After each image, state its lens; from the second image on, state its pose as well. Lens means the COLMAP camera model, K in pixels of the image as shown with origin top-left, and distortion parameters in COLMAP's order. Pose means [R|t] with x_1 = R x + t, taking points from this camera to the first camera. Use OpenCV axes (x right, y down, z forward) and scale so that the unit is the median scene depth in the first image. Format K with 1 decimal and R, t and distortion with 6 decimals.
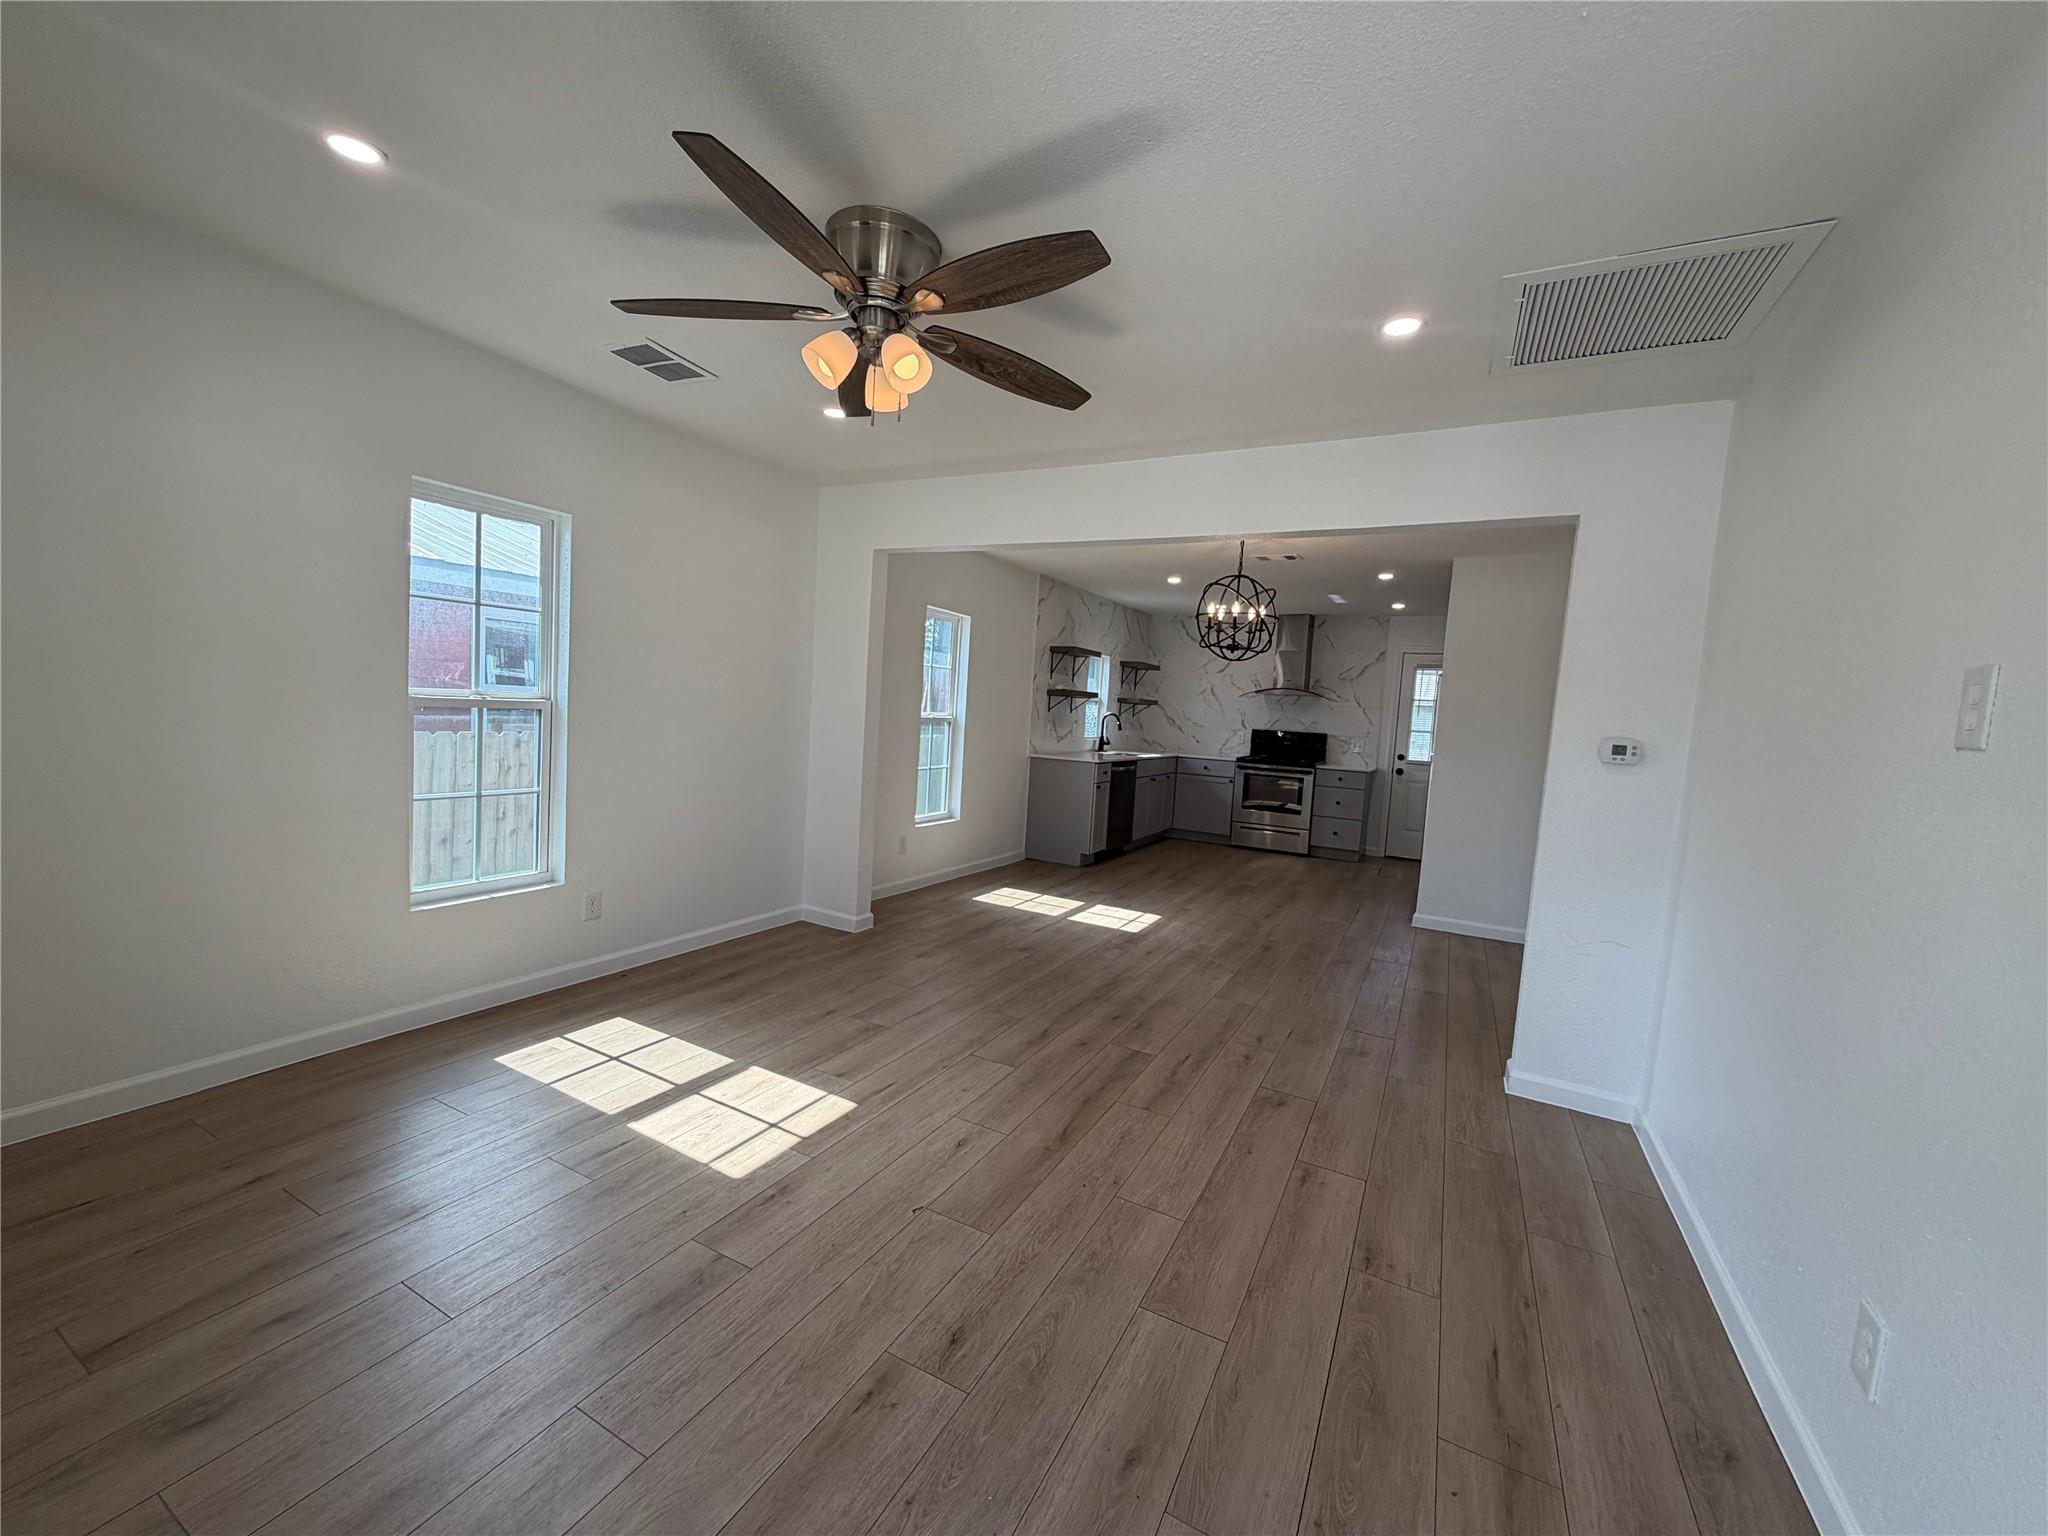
lens RADIAL K [[816.2, 0, 1018.2], [0, 816.2, 769.0], [0, 0, 1]] dist [0.000922, -0.000012]
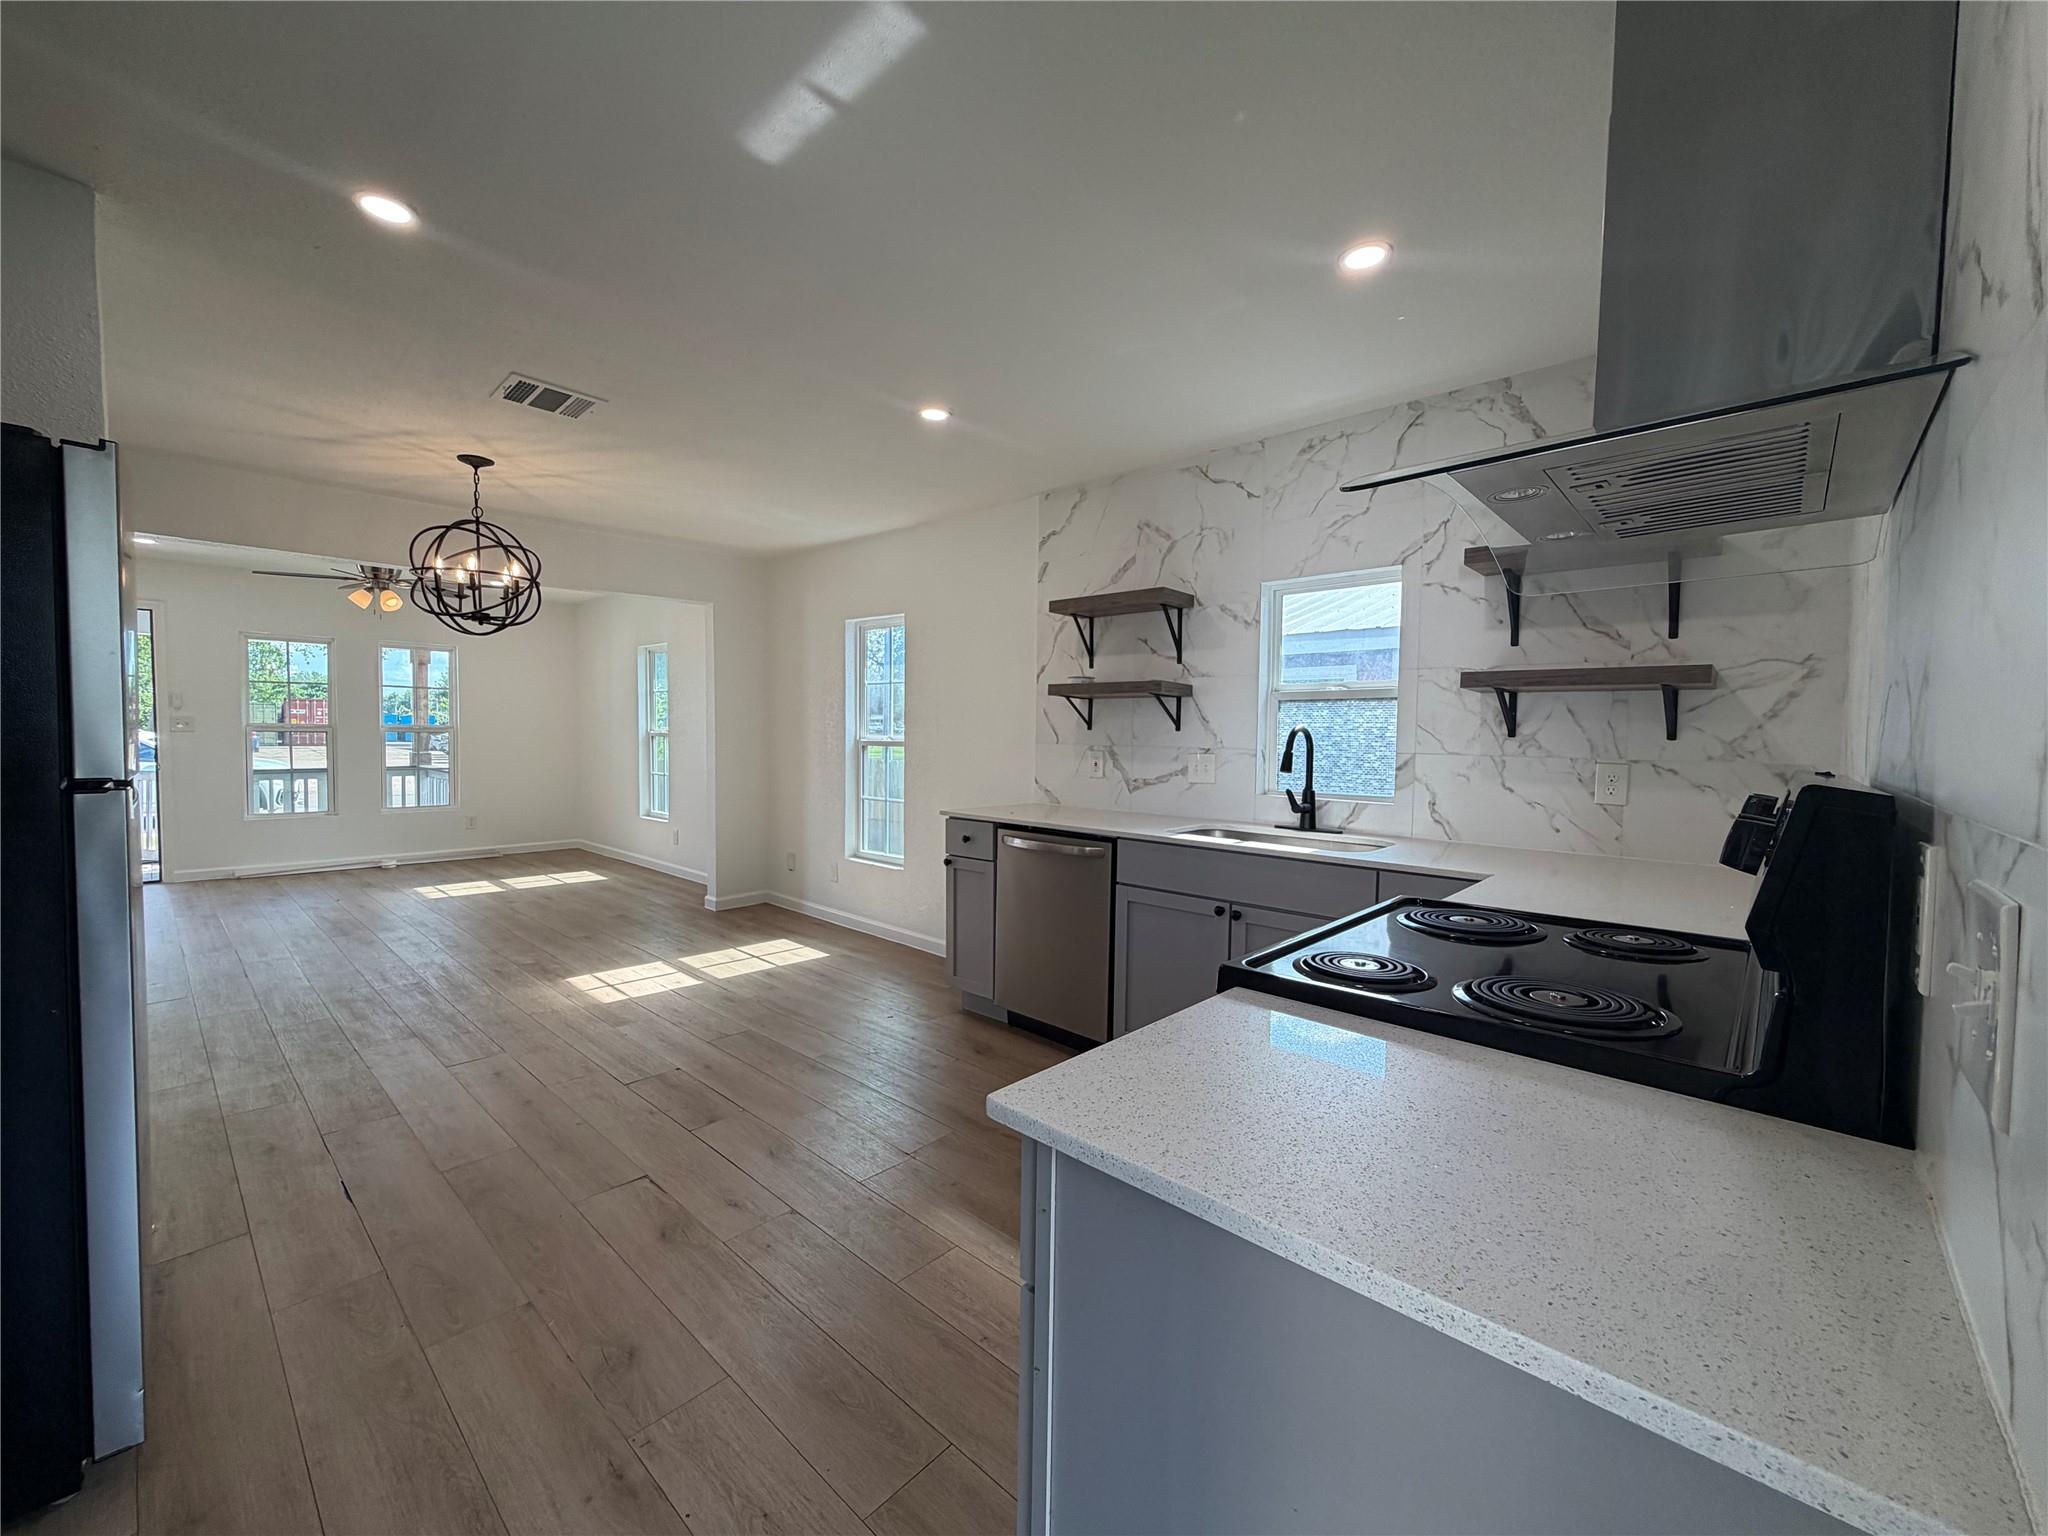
lens RADIAL K [[816.2, 0, 1018.2], [0, 816.2, 769.0], [0, 0, 1]] dist [0.000922, -0.000012]
pose [[-0.246631, -0.021992, -0.968860, 0.535230], [-0.104840, 0.994481, 0.004114, -0.040026], [0.963422, 0.102590, -0.247576, 1.035755]]
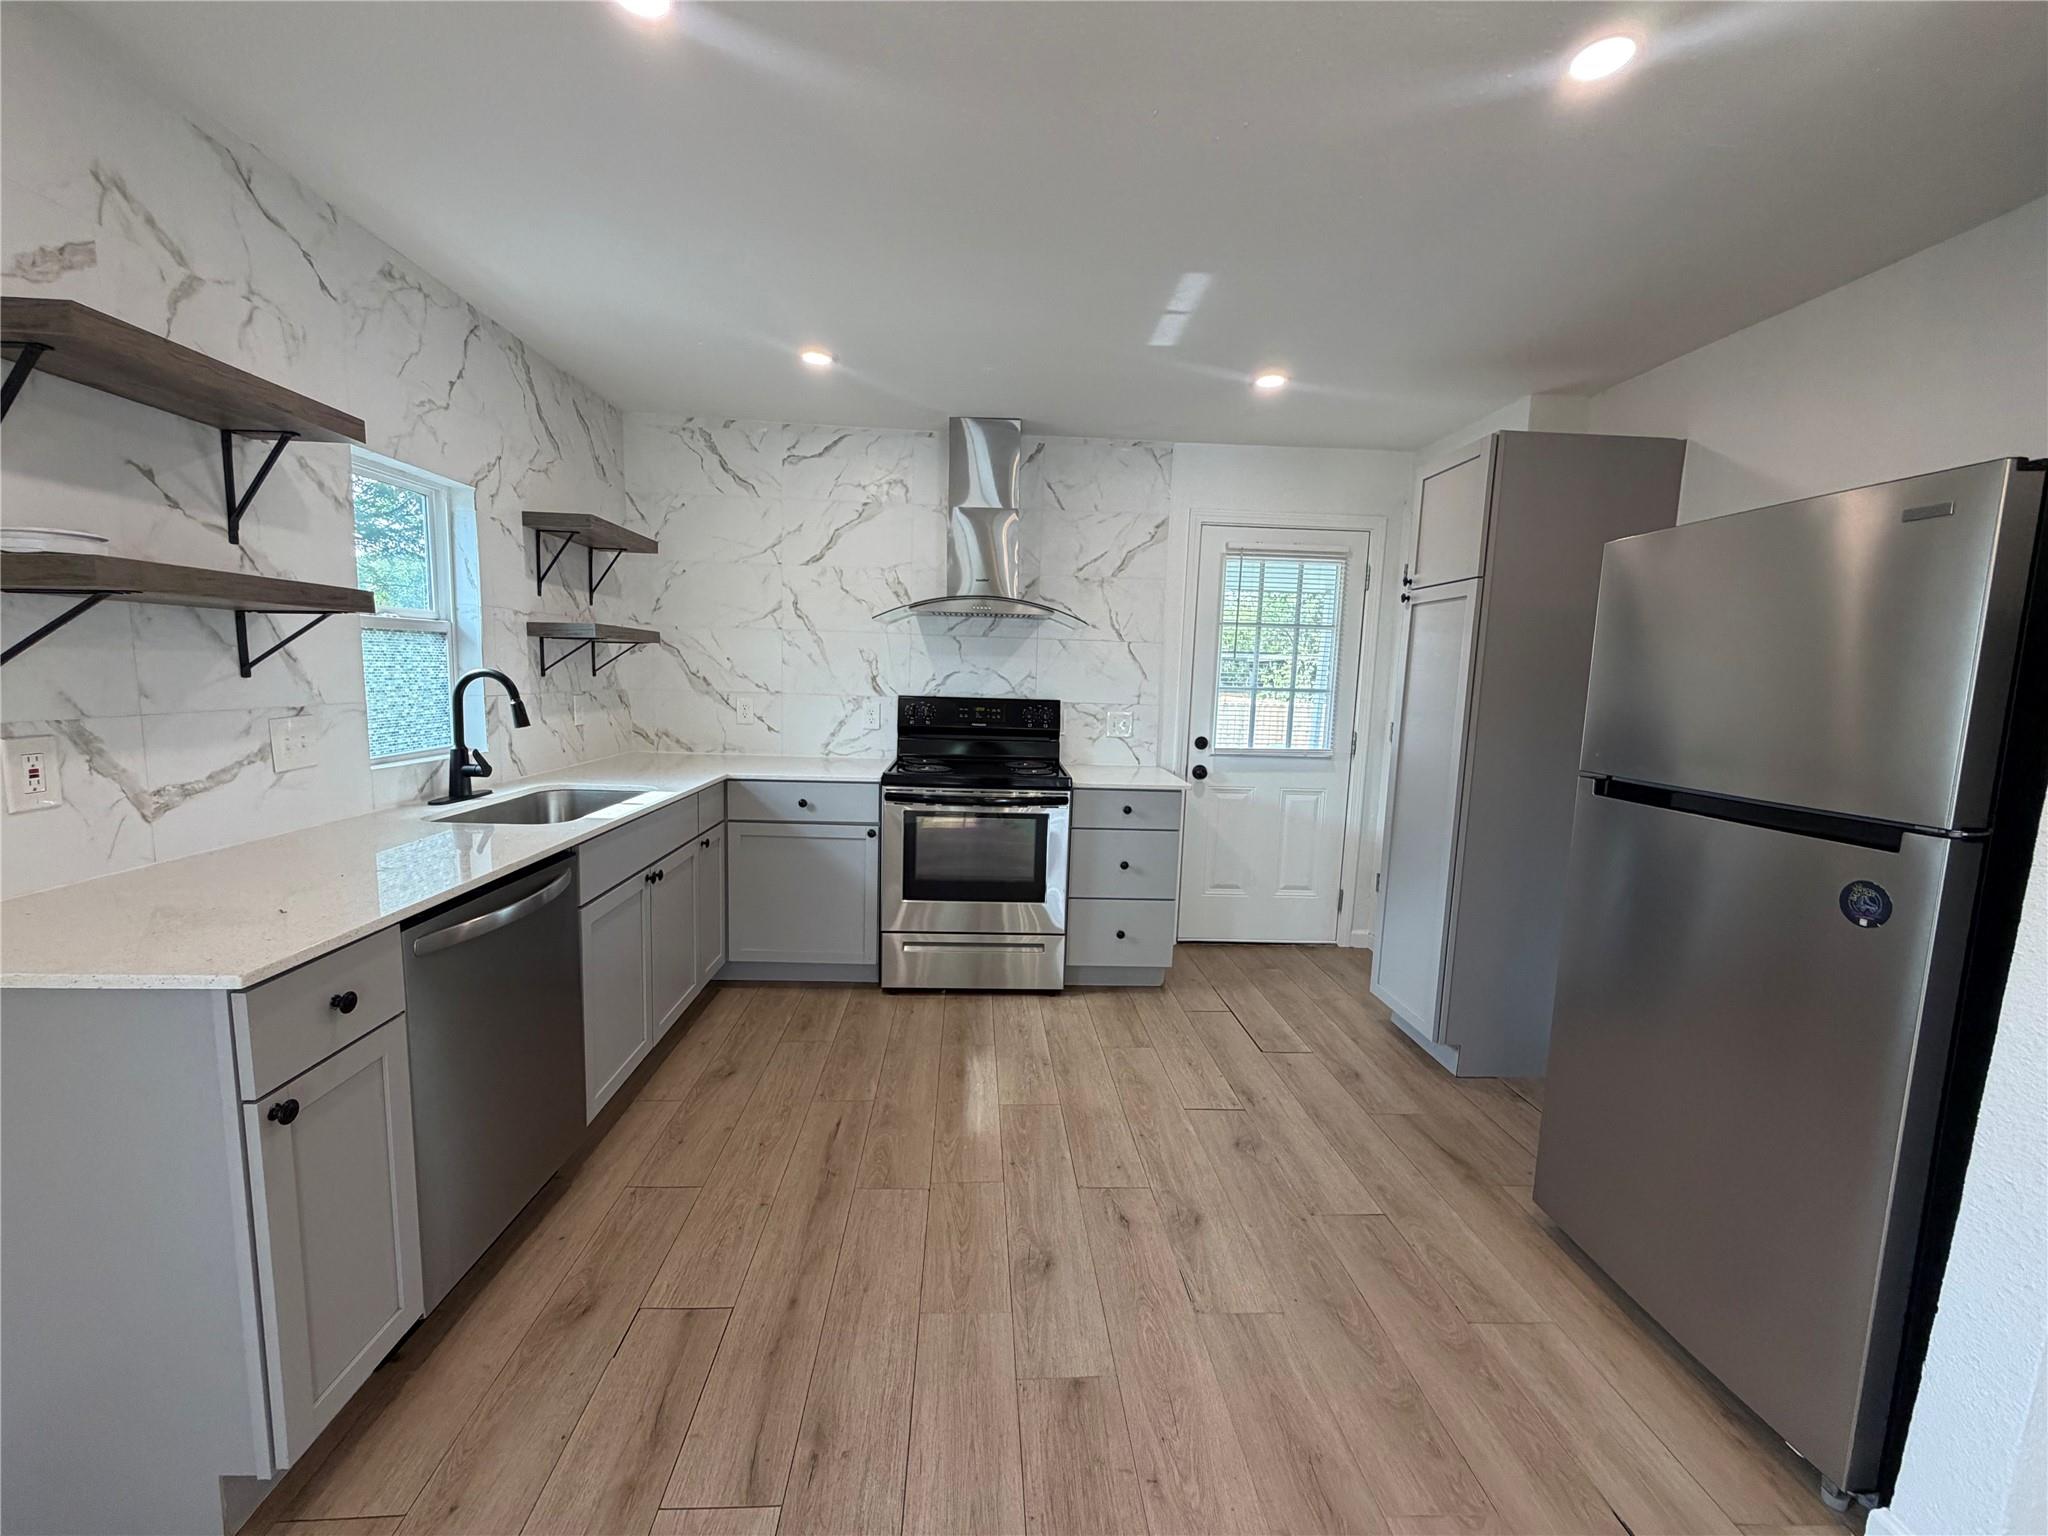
lens RADIAL K [[816.2, 0, 1018.2], [0, 816.2, 769.0], [0, 0, 1]] dist [0.000922, -0.000012]
pose [[0.853688, -0.092525, 0.512499, 0.132732], [0.056904, 0.994771, 0.084805, -0.049875], [-0.517666, -0.043233, 0.854490, 0.685121]]
